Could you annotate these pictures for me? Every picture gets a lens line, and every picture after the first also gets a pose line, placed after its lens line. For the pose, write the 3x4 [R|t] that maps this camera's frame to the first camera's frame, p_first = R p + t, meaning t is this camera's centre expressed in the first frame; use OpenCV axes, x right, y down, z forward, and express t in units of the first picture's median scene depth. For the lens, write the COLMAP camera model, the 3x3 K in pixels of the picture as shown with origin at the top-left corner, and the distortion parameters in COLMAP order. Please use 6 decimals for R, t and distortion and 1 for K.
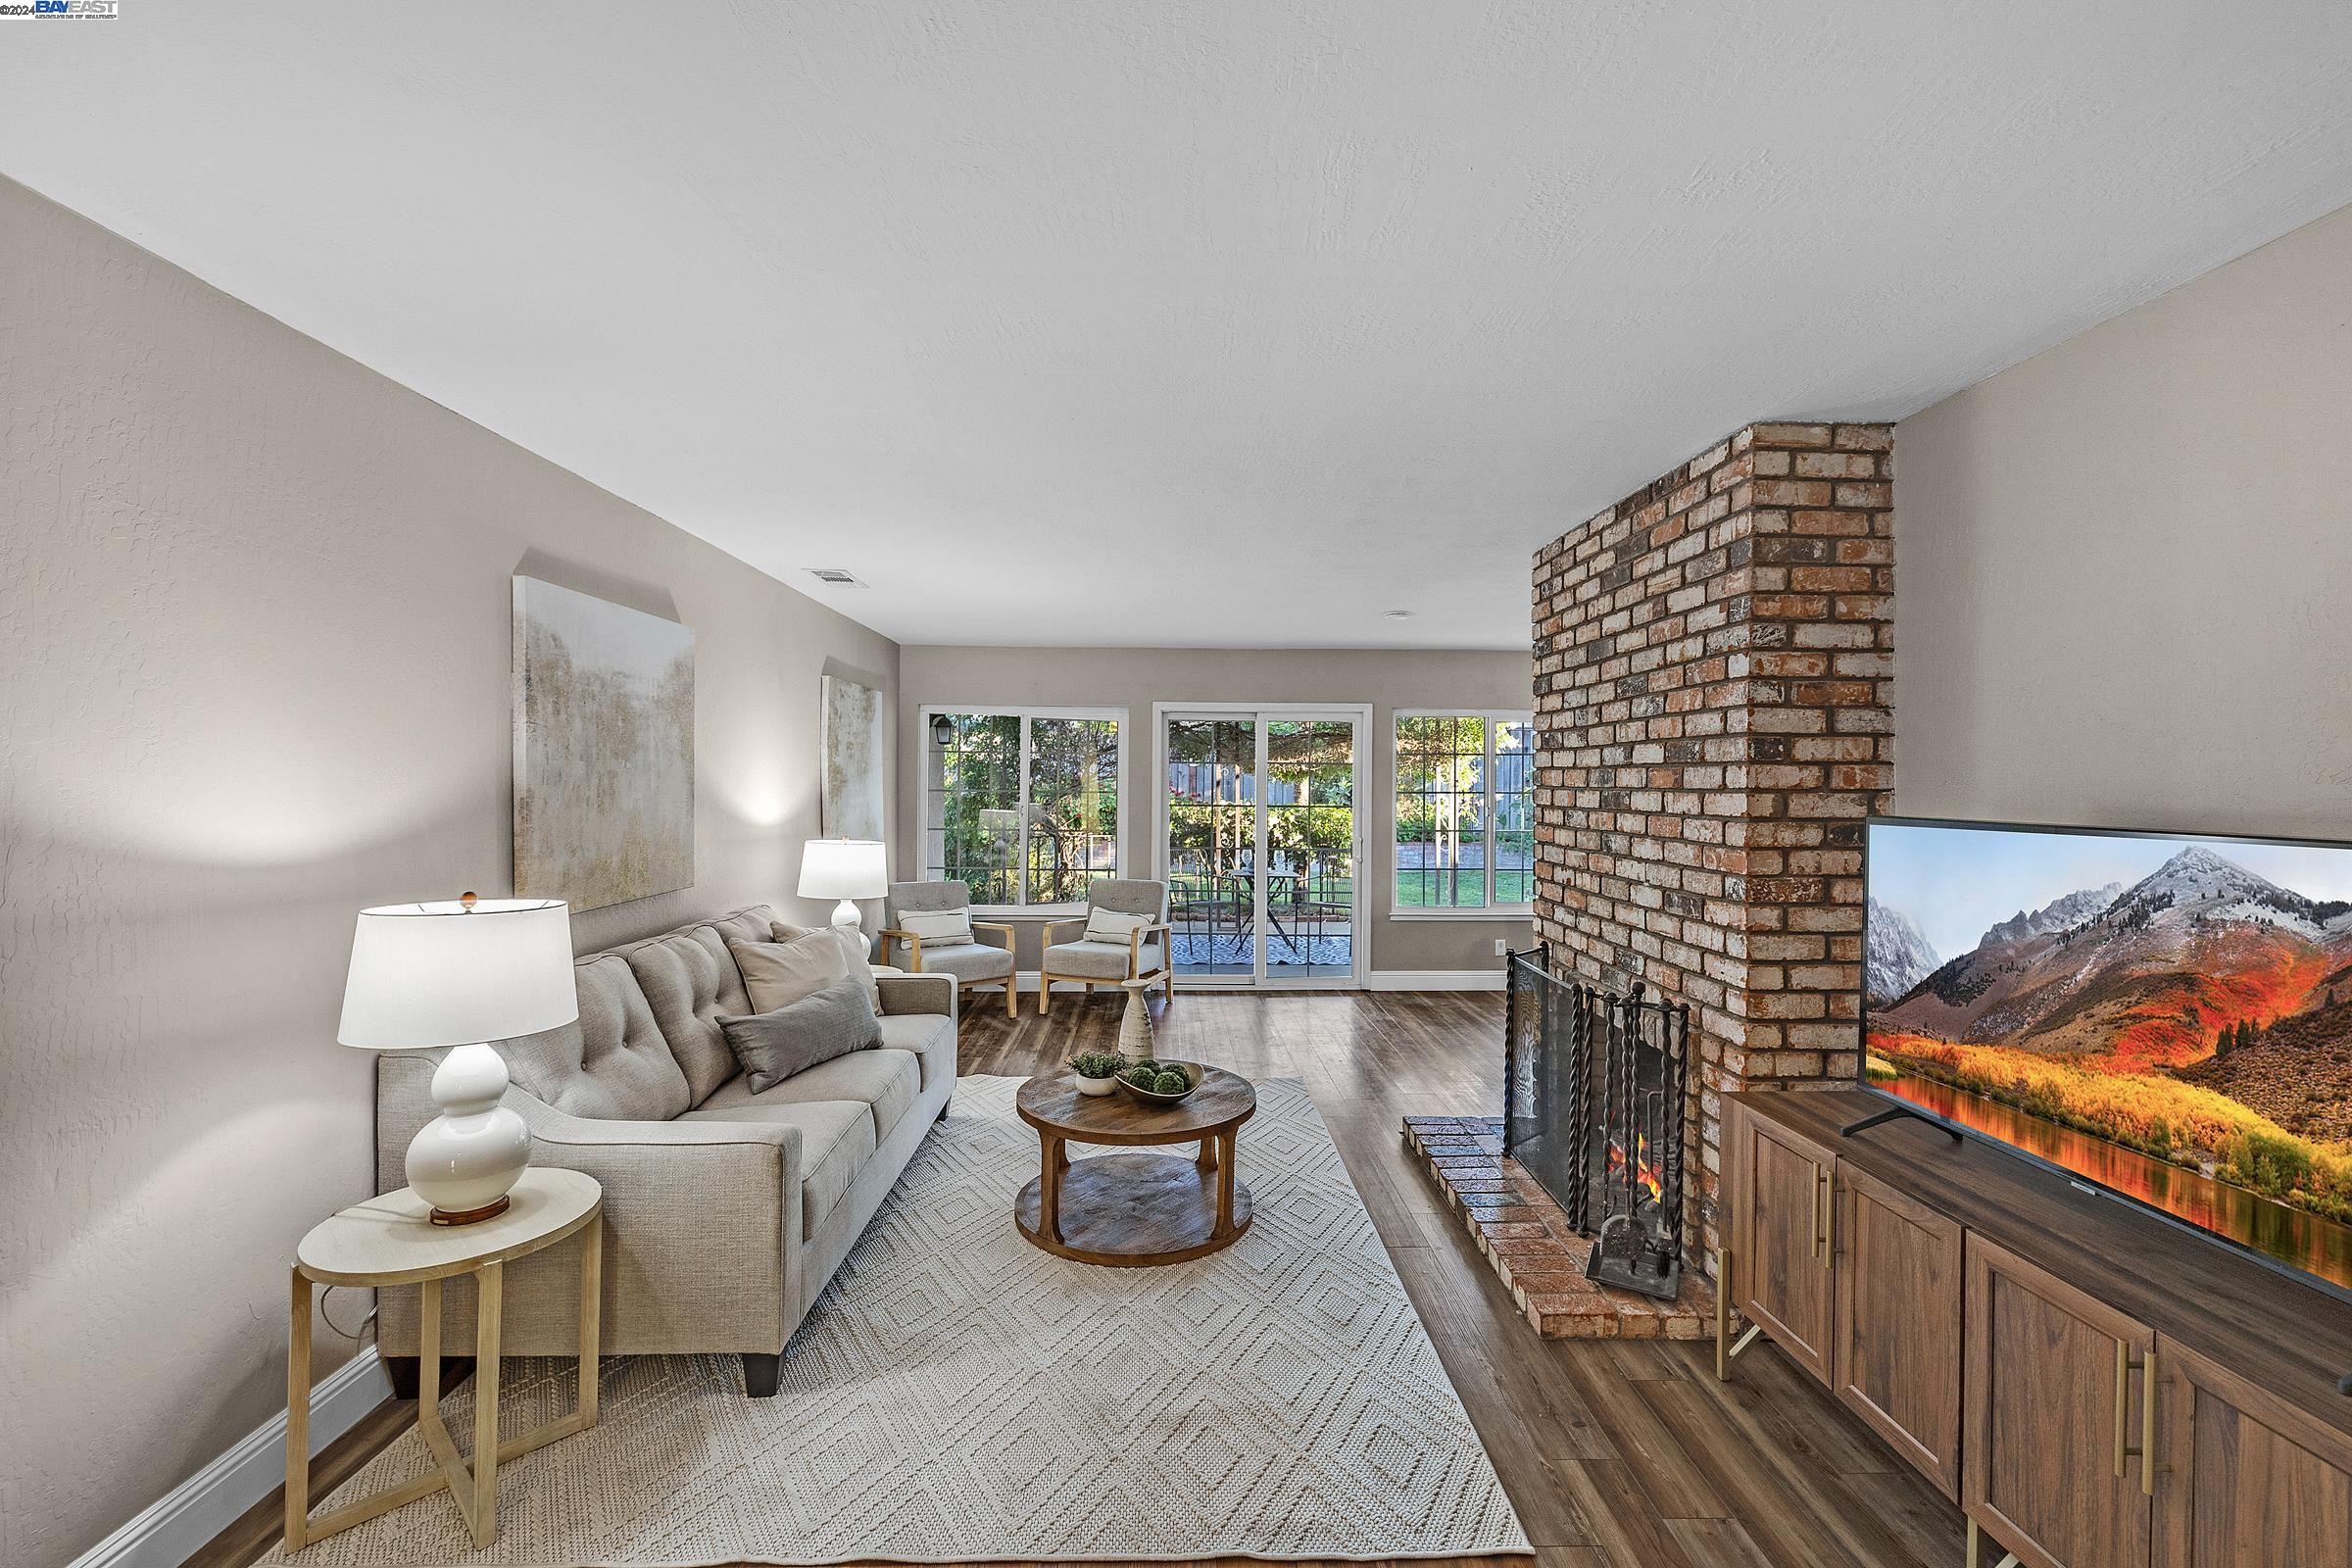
lens RADIAL K [[984.7, 0, 1191.6], [0, 984.7, 798.0], [0, 0, 1]] dist [0.001617, -0.000334]
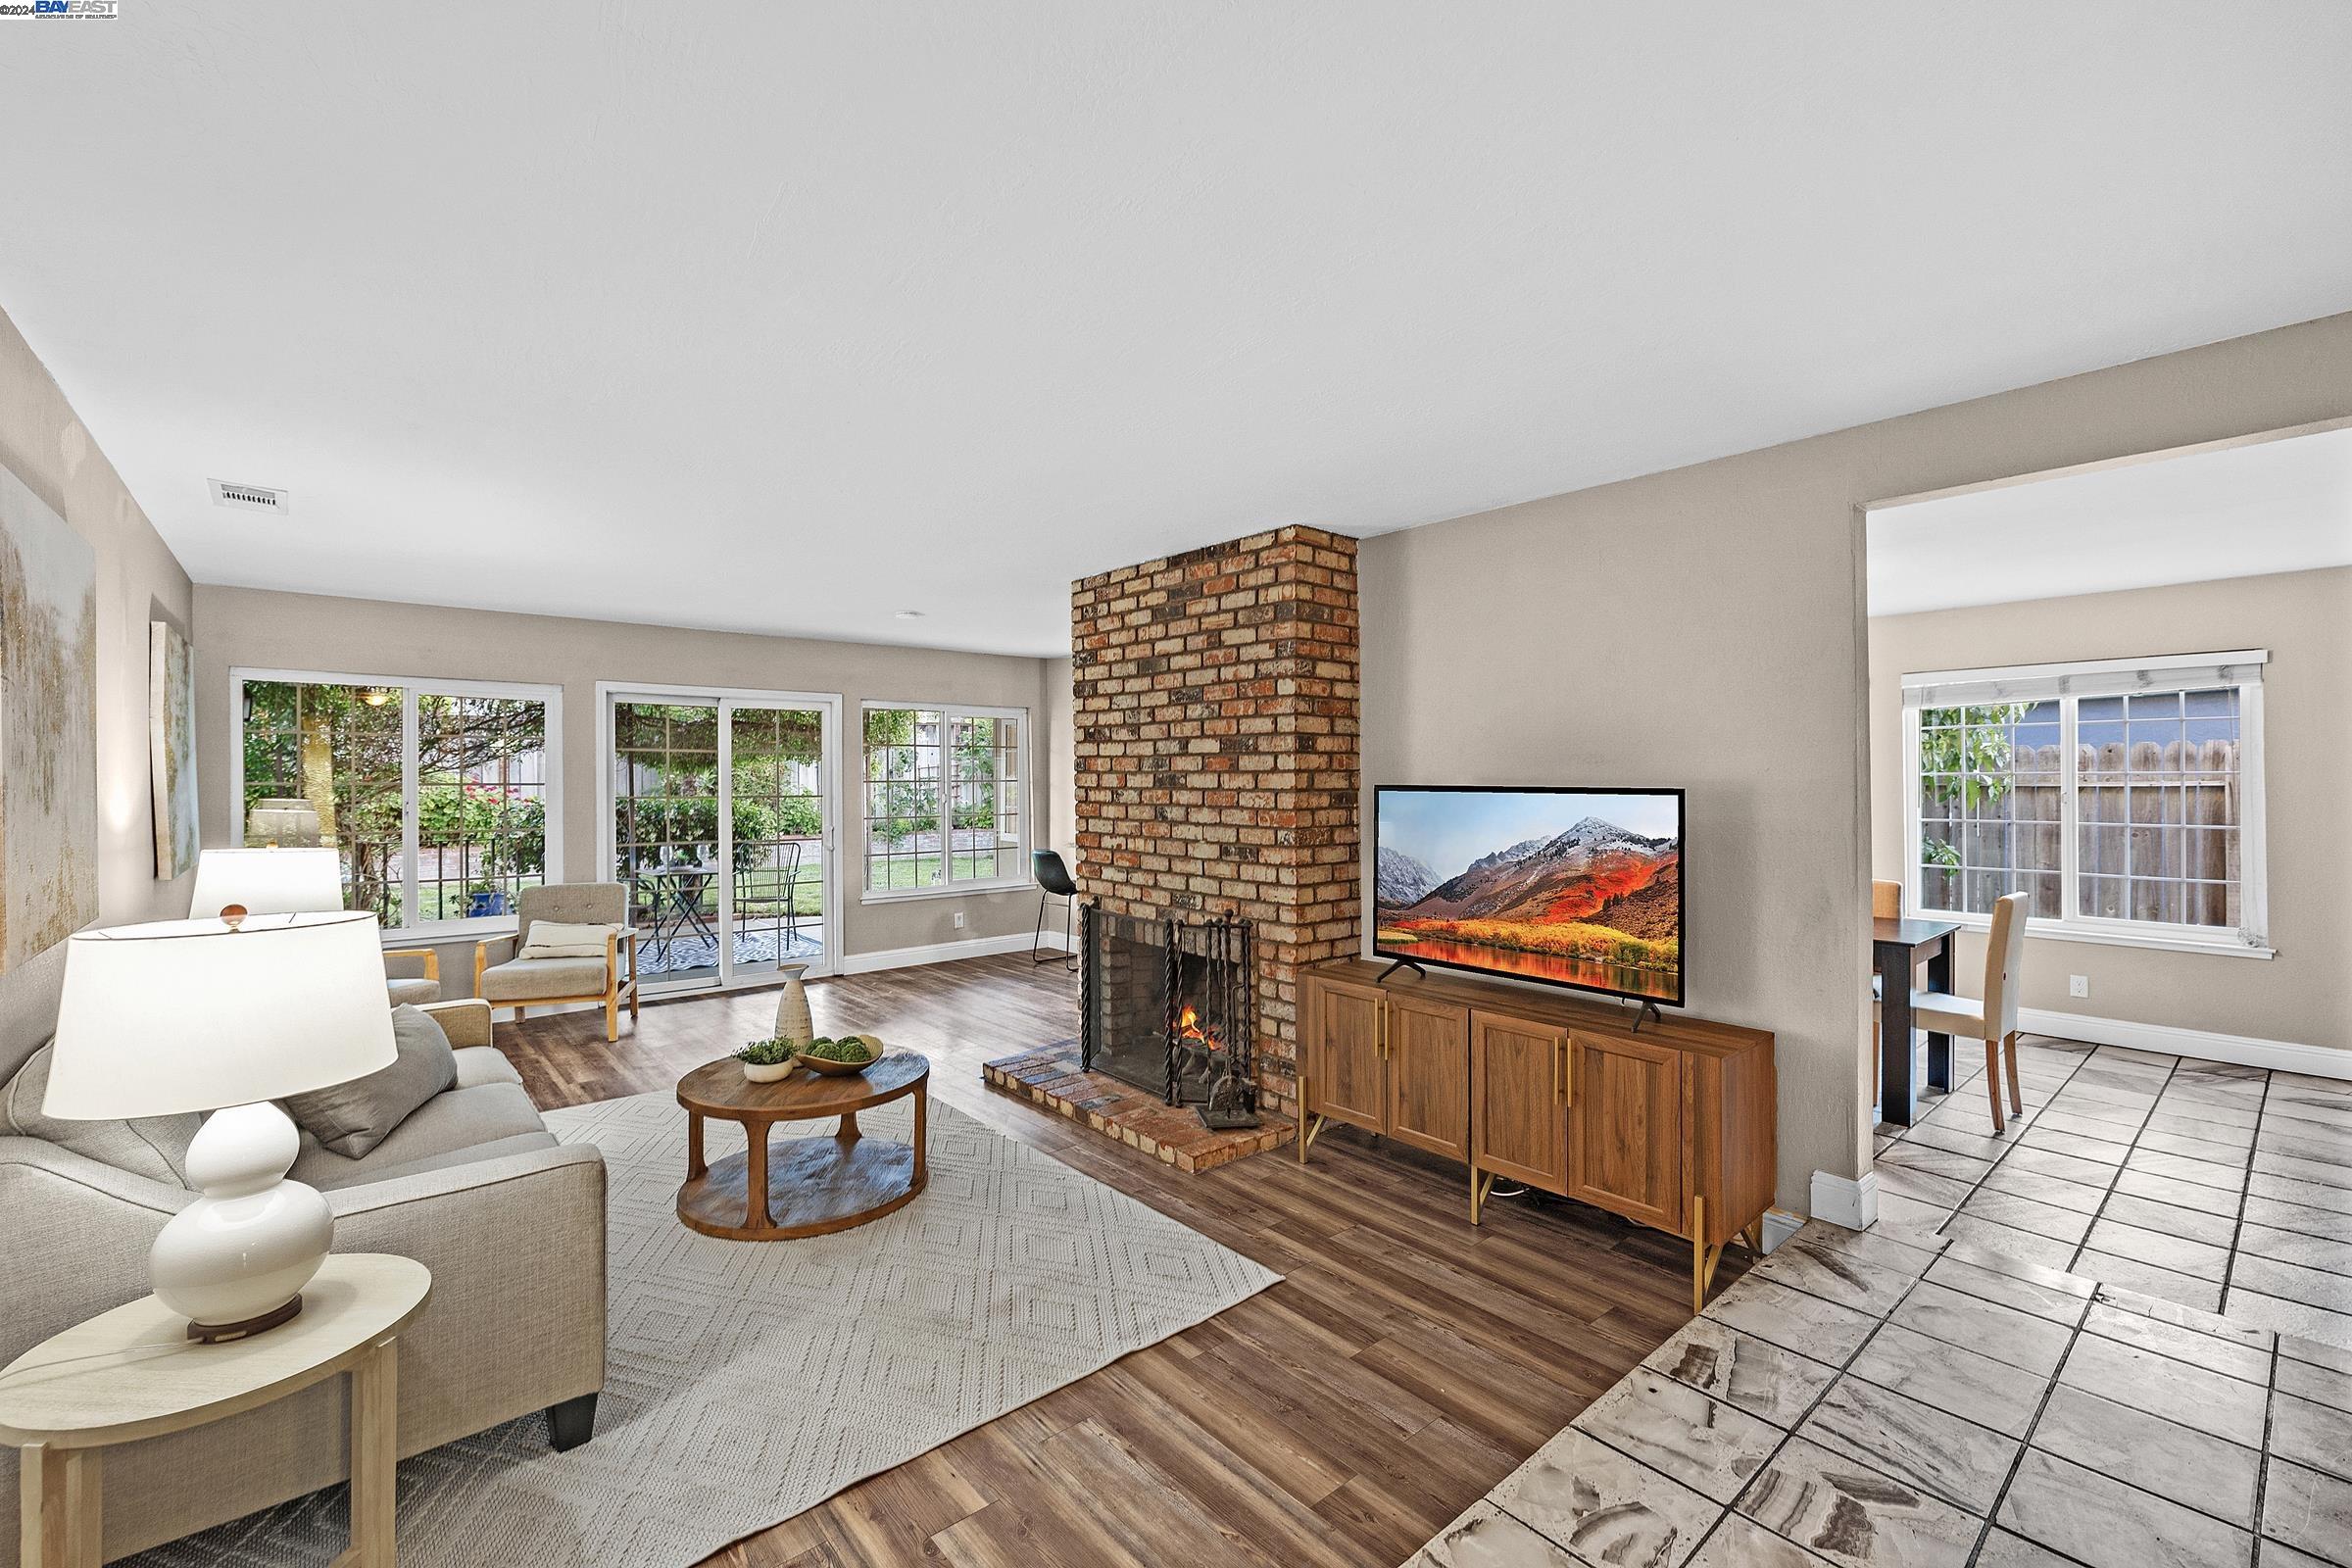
lens RADIAL K [[984.7, 0, 1189.5], [0, 984.7, 790.7], [0, 0, 1]] dist [0.001617, -0.000334]
pose [[0.772947, -0.015678, 0.634277, -0.445955], [0.015783, 0.999860, 0.005480, 0.010064], [-0.634274, 0.005775, 0.773087, -0.043055]]
